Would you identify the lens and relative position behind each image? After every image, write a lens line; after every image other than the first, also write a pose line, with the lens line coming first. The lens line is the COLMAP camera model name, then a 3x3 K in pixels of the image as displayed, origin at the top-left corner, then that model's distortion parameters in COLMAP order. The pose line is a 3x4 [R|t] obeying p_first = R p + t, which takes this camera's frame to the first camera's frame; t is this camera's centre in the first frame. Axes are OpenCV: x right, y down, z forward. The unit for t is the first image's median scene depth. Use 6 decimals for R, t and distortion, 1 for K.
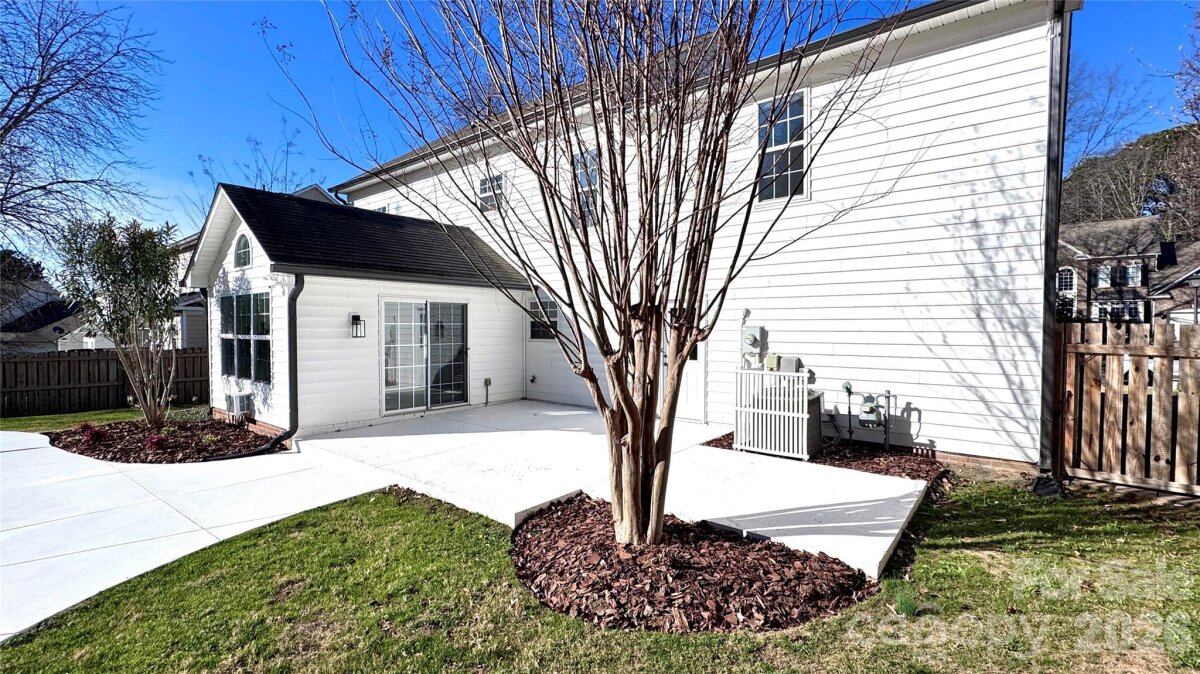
lens RADIAL K [[527.8, 0, 600.0], [0, 527.8, 337.0], [0, 0, 1]] dist [-0.000679, 0.000064]
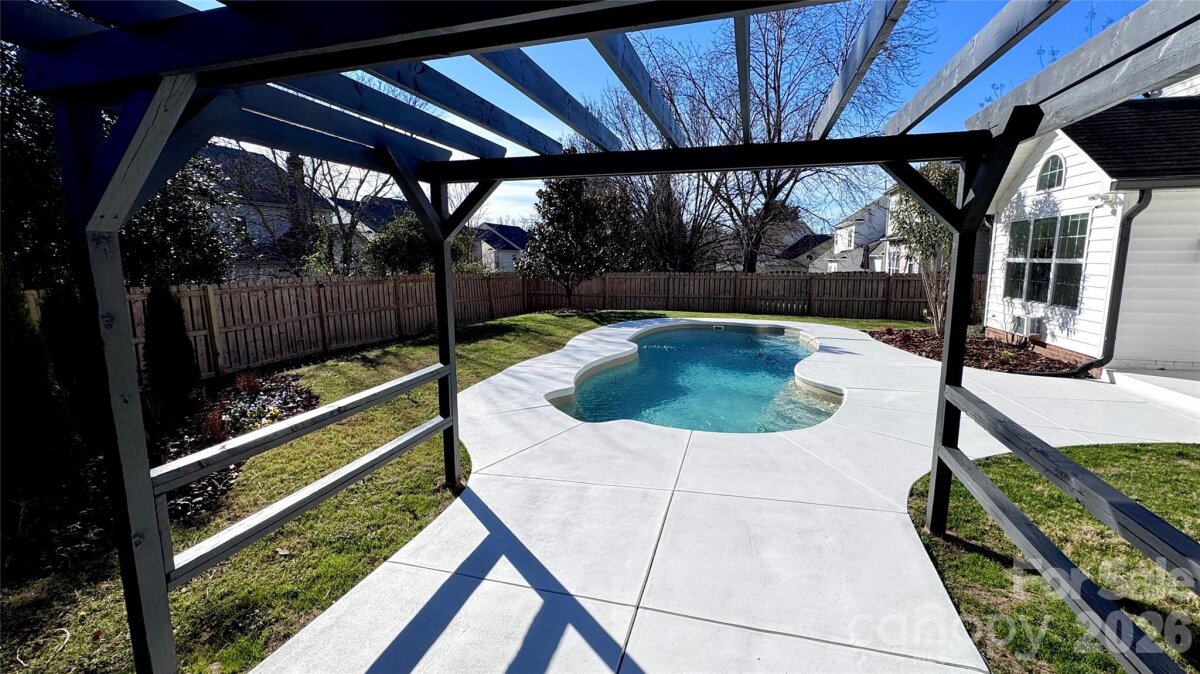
lens RADIAL K [[527.8, 0, 600.0], [0, 527.8, 337.0], [0, 0, 1]] dist [-0.000679, 0.000064]
pose [[0.410529, 0.134841, -0.901822, -0.092988], [-0.012084, 0.989723, 0.142483, 0.011137], [0.911767, -0.047596, 0.407940, -0.192629]]
